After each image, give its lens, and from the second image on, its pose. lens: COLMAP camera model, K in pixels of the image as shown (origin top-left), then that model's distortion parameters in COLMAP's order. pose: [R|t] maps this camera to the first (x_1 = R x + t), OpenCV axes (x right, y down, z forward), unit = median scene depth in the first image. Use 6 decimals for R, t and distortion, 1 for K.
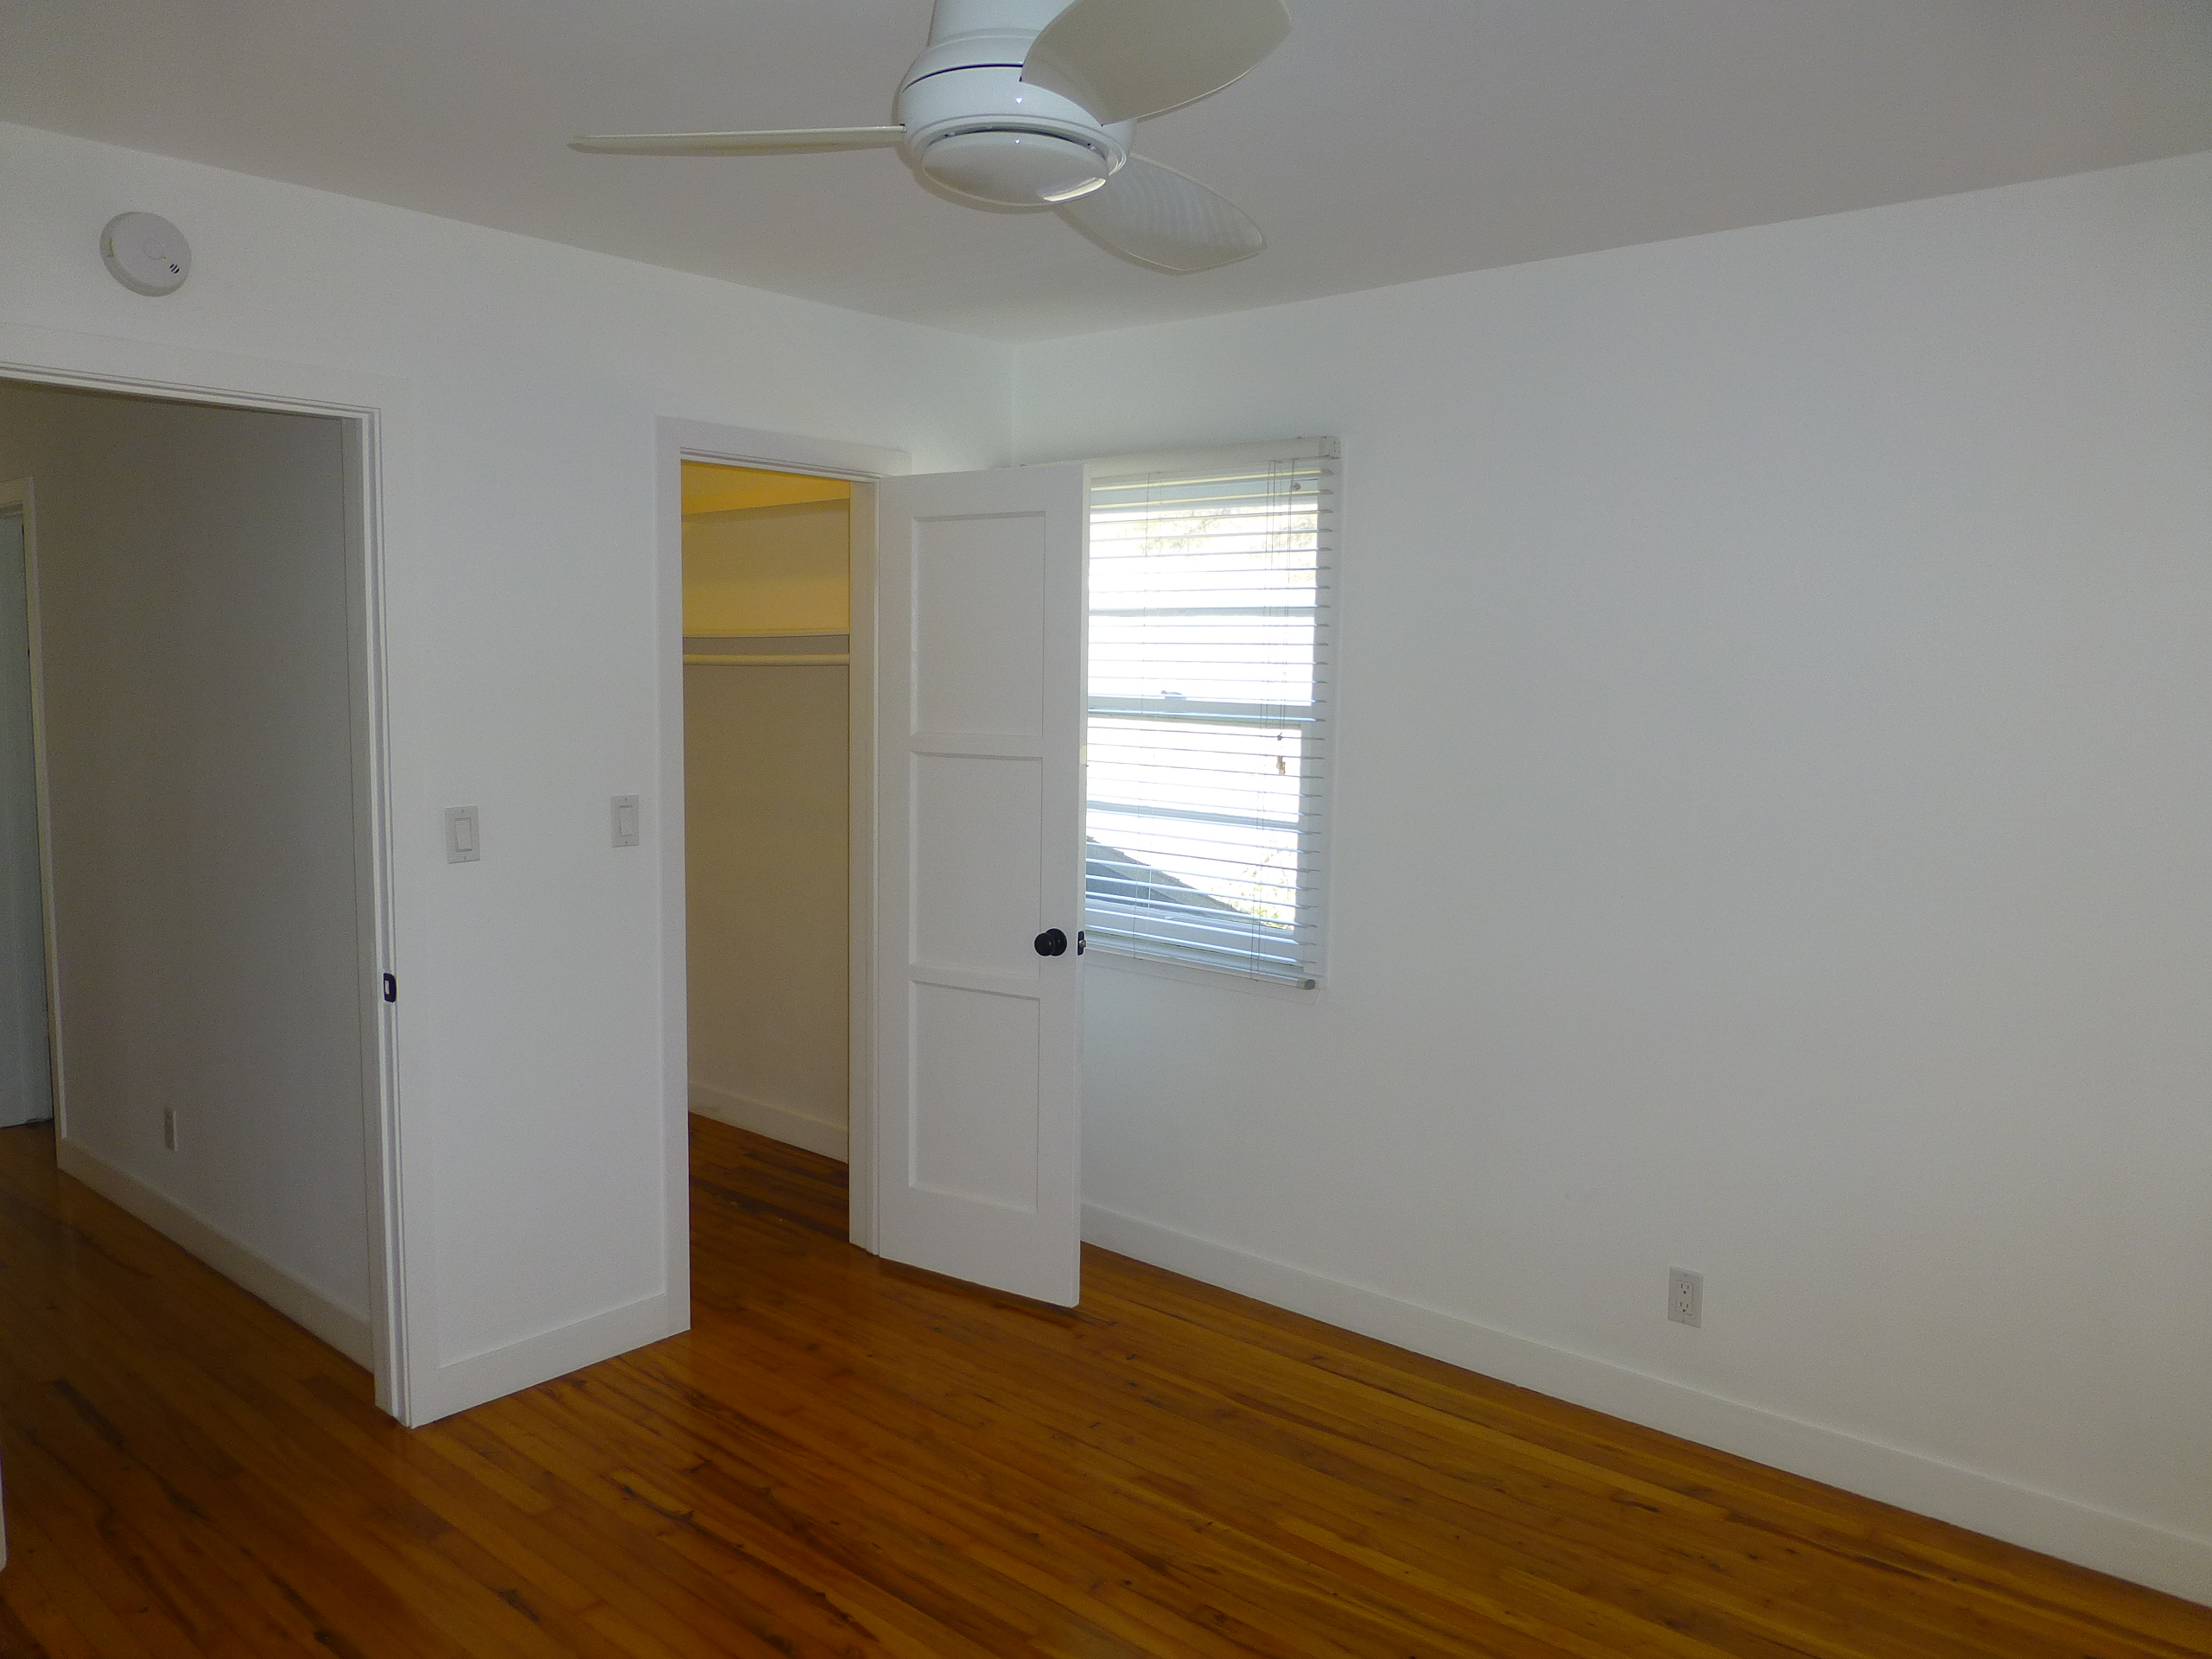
lens RADIAL K [[1614.4, 0, 1102.8], [0, 1614.4, 835.2], [0, 0, 1]] dist [-0.018447, -0.011634]
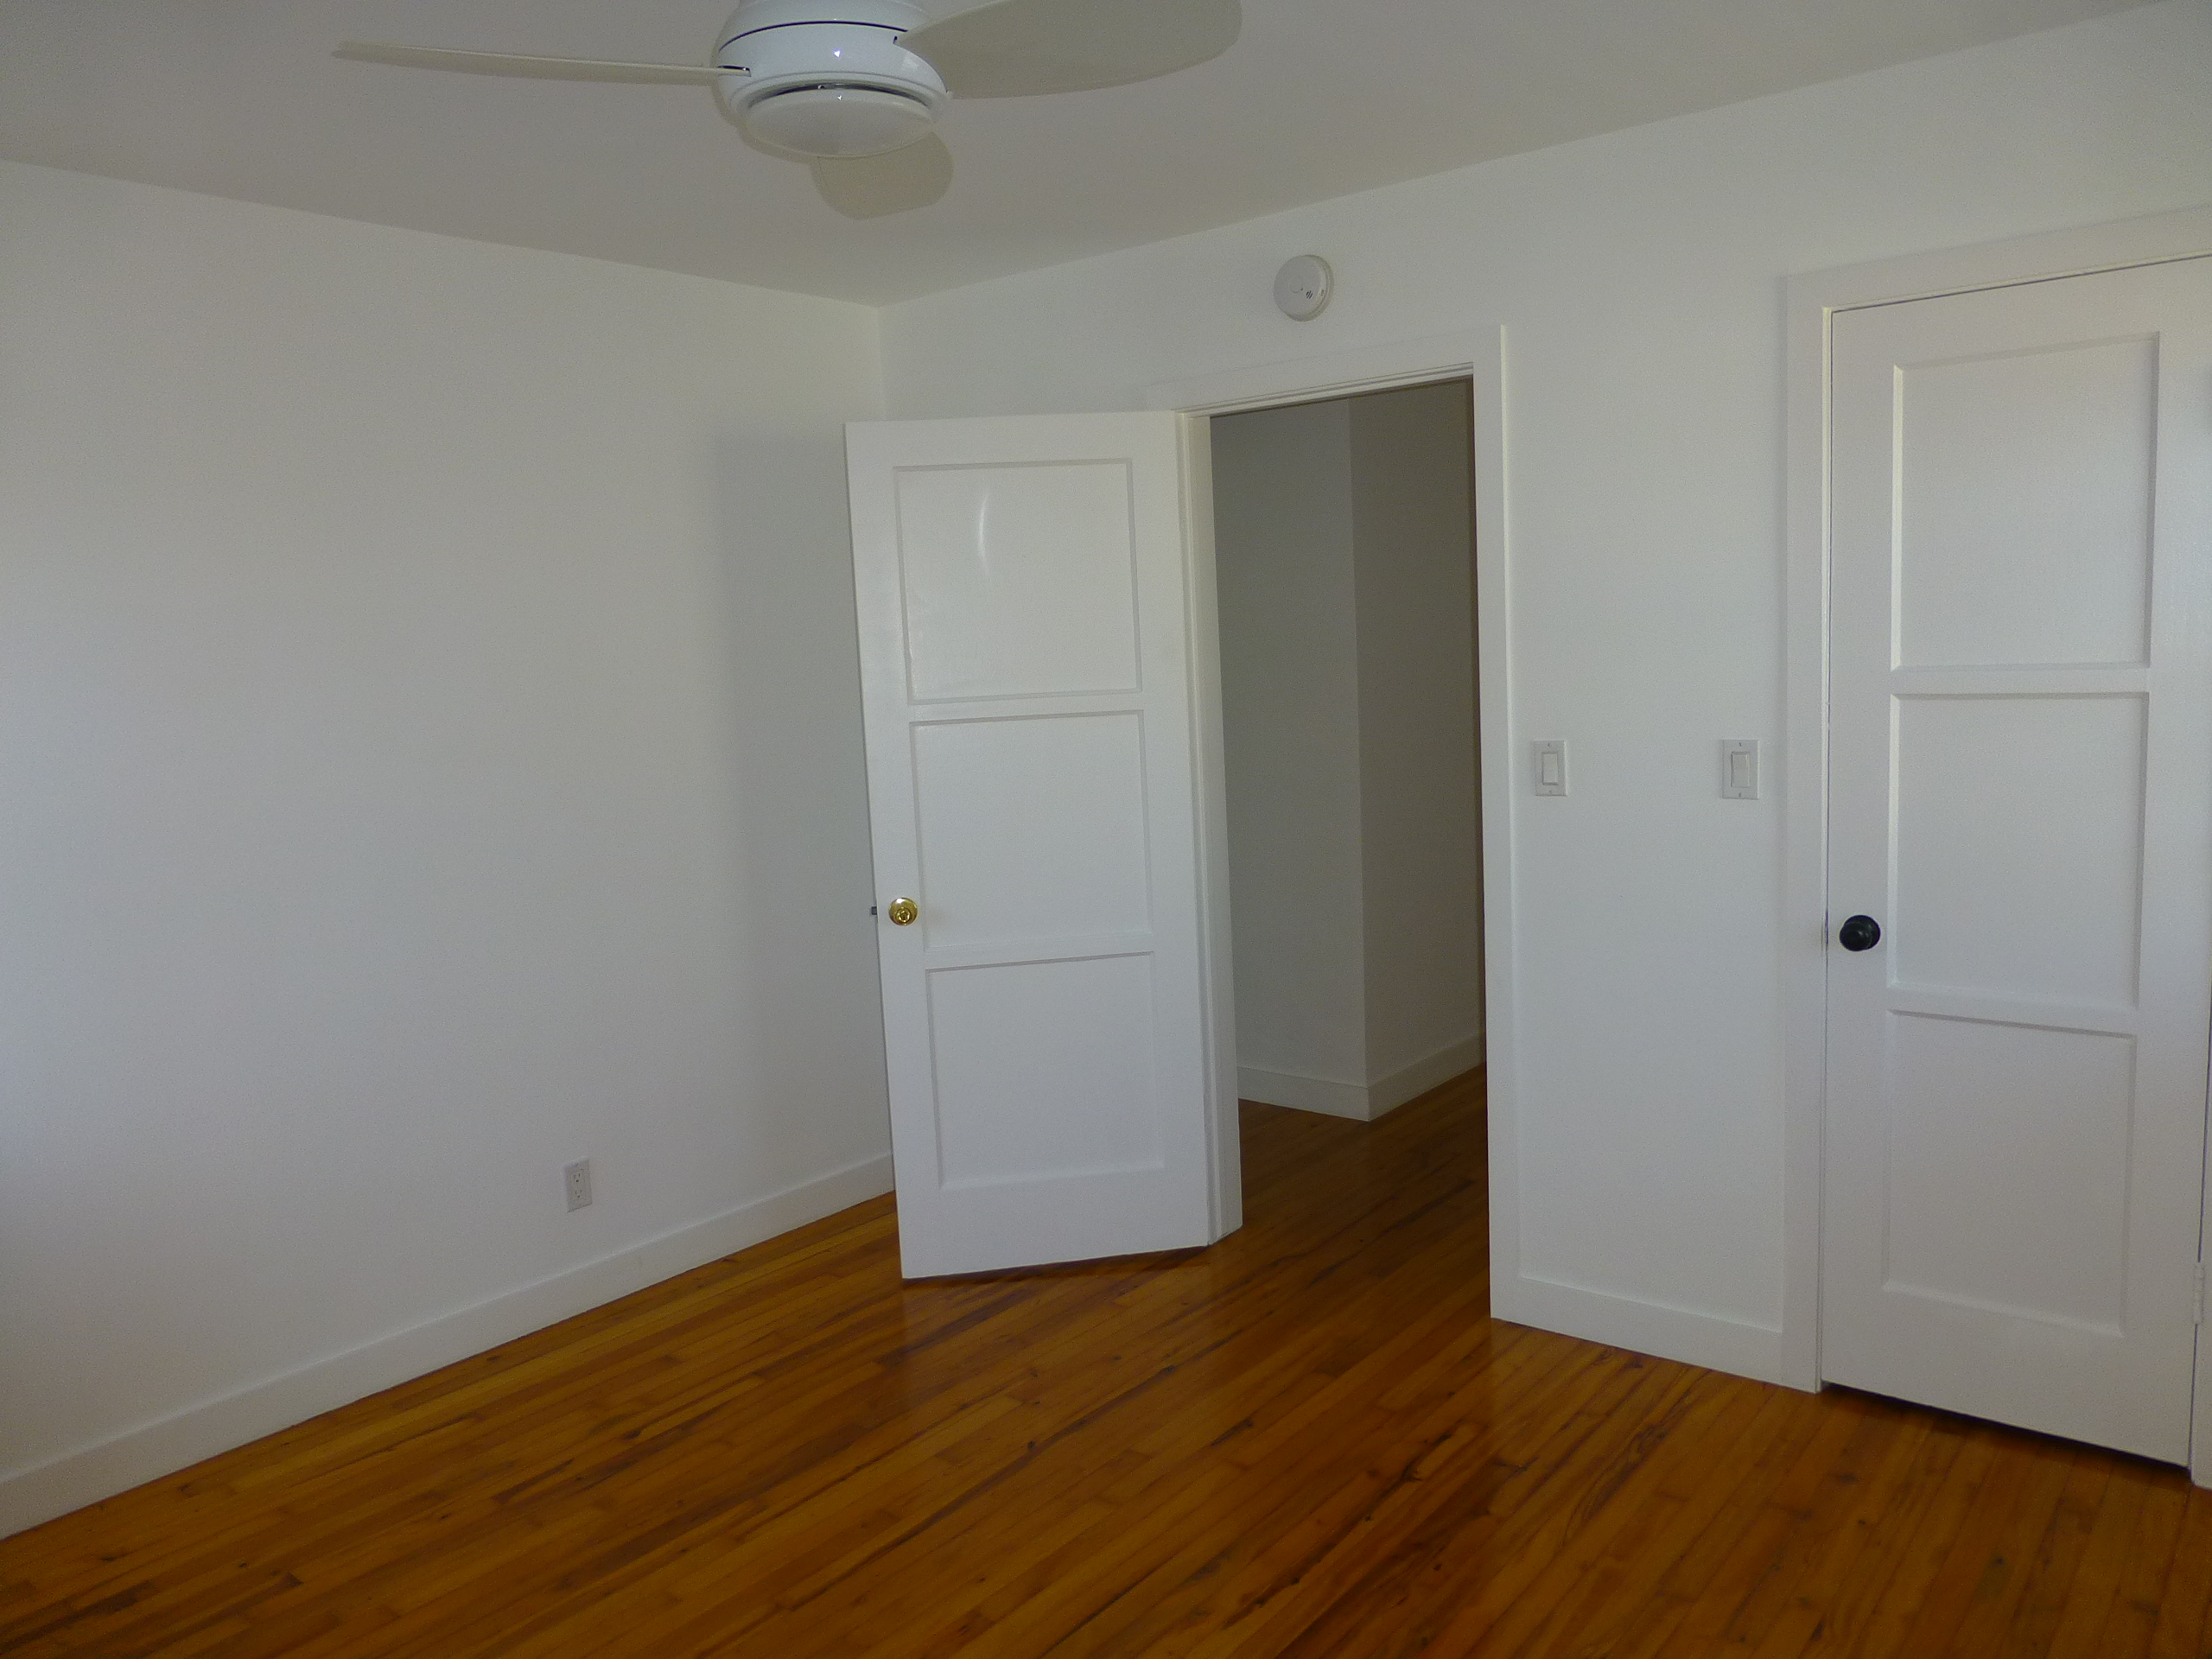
lens RADIAL K [[1614.4, 0, 1102.8], [0, 1614.4, 835.2], [0, 0, 1]] dist [-0.018447, -0.011634]
pose [[0.022644, 0.112515, -0.993392, 0.598833], [-0.046320, 0.992698, 0.111380, -0.058214], [0.998670, 0.043492, 0.027690, 0.695903]]
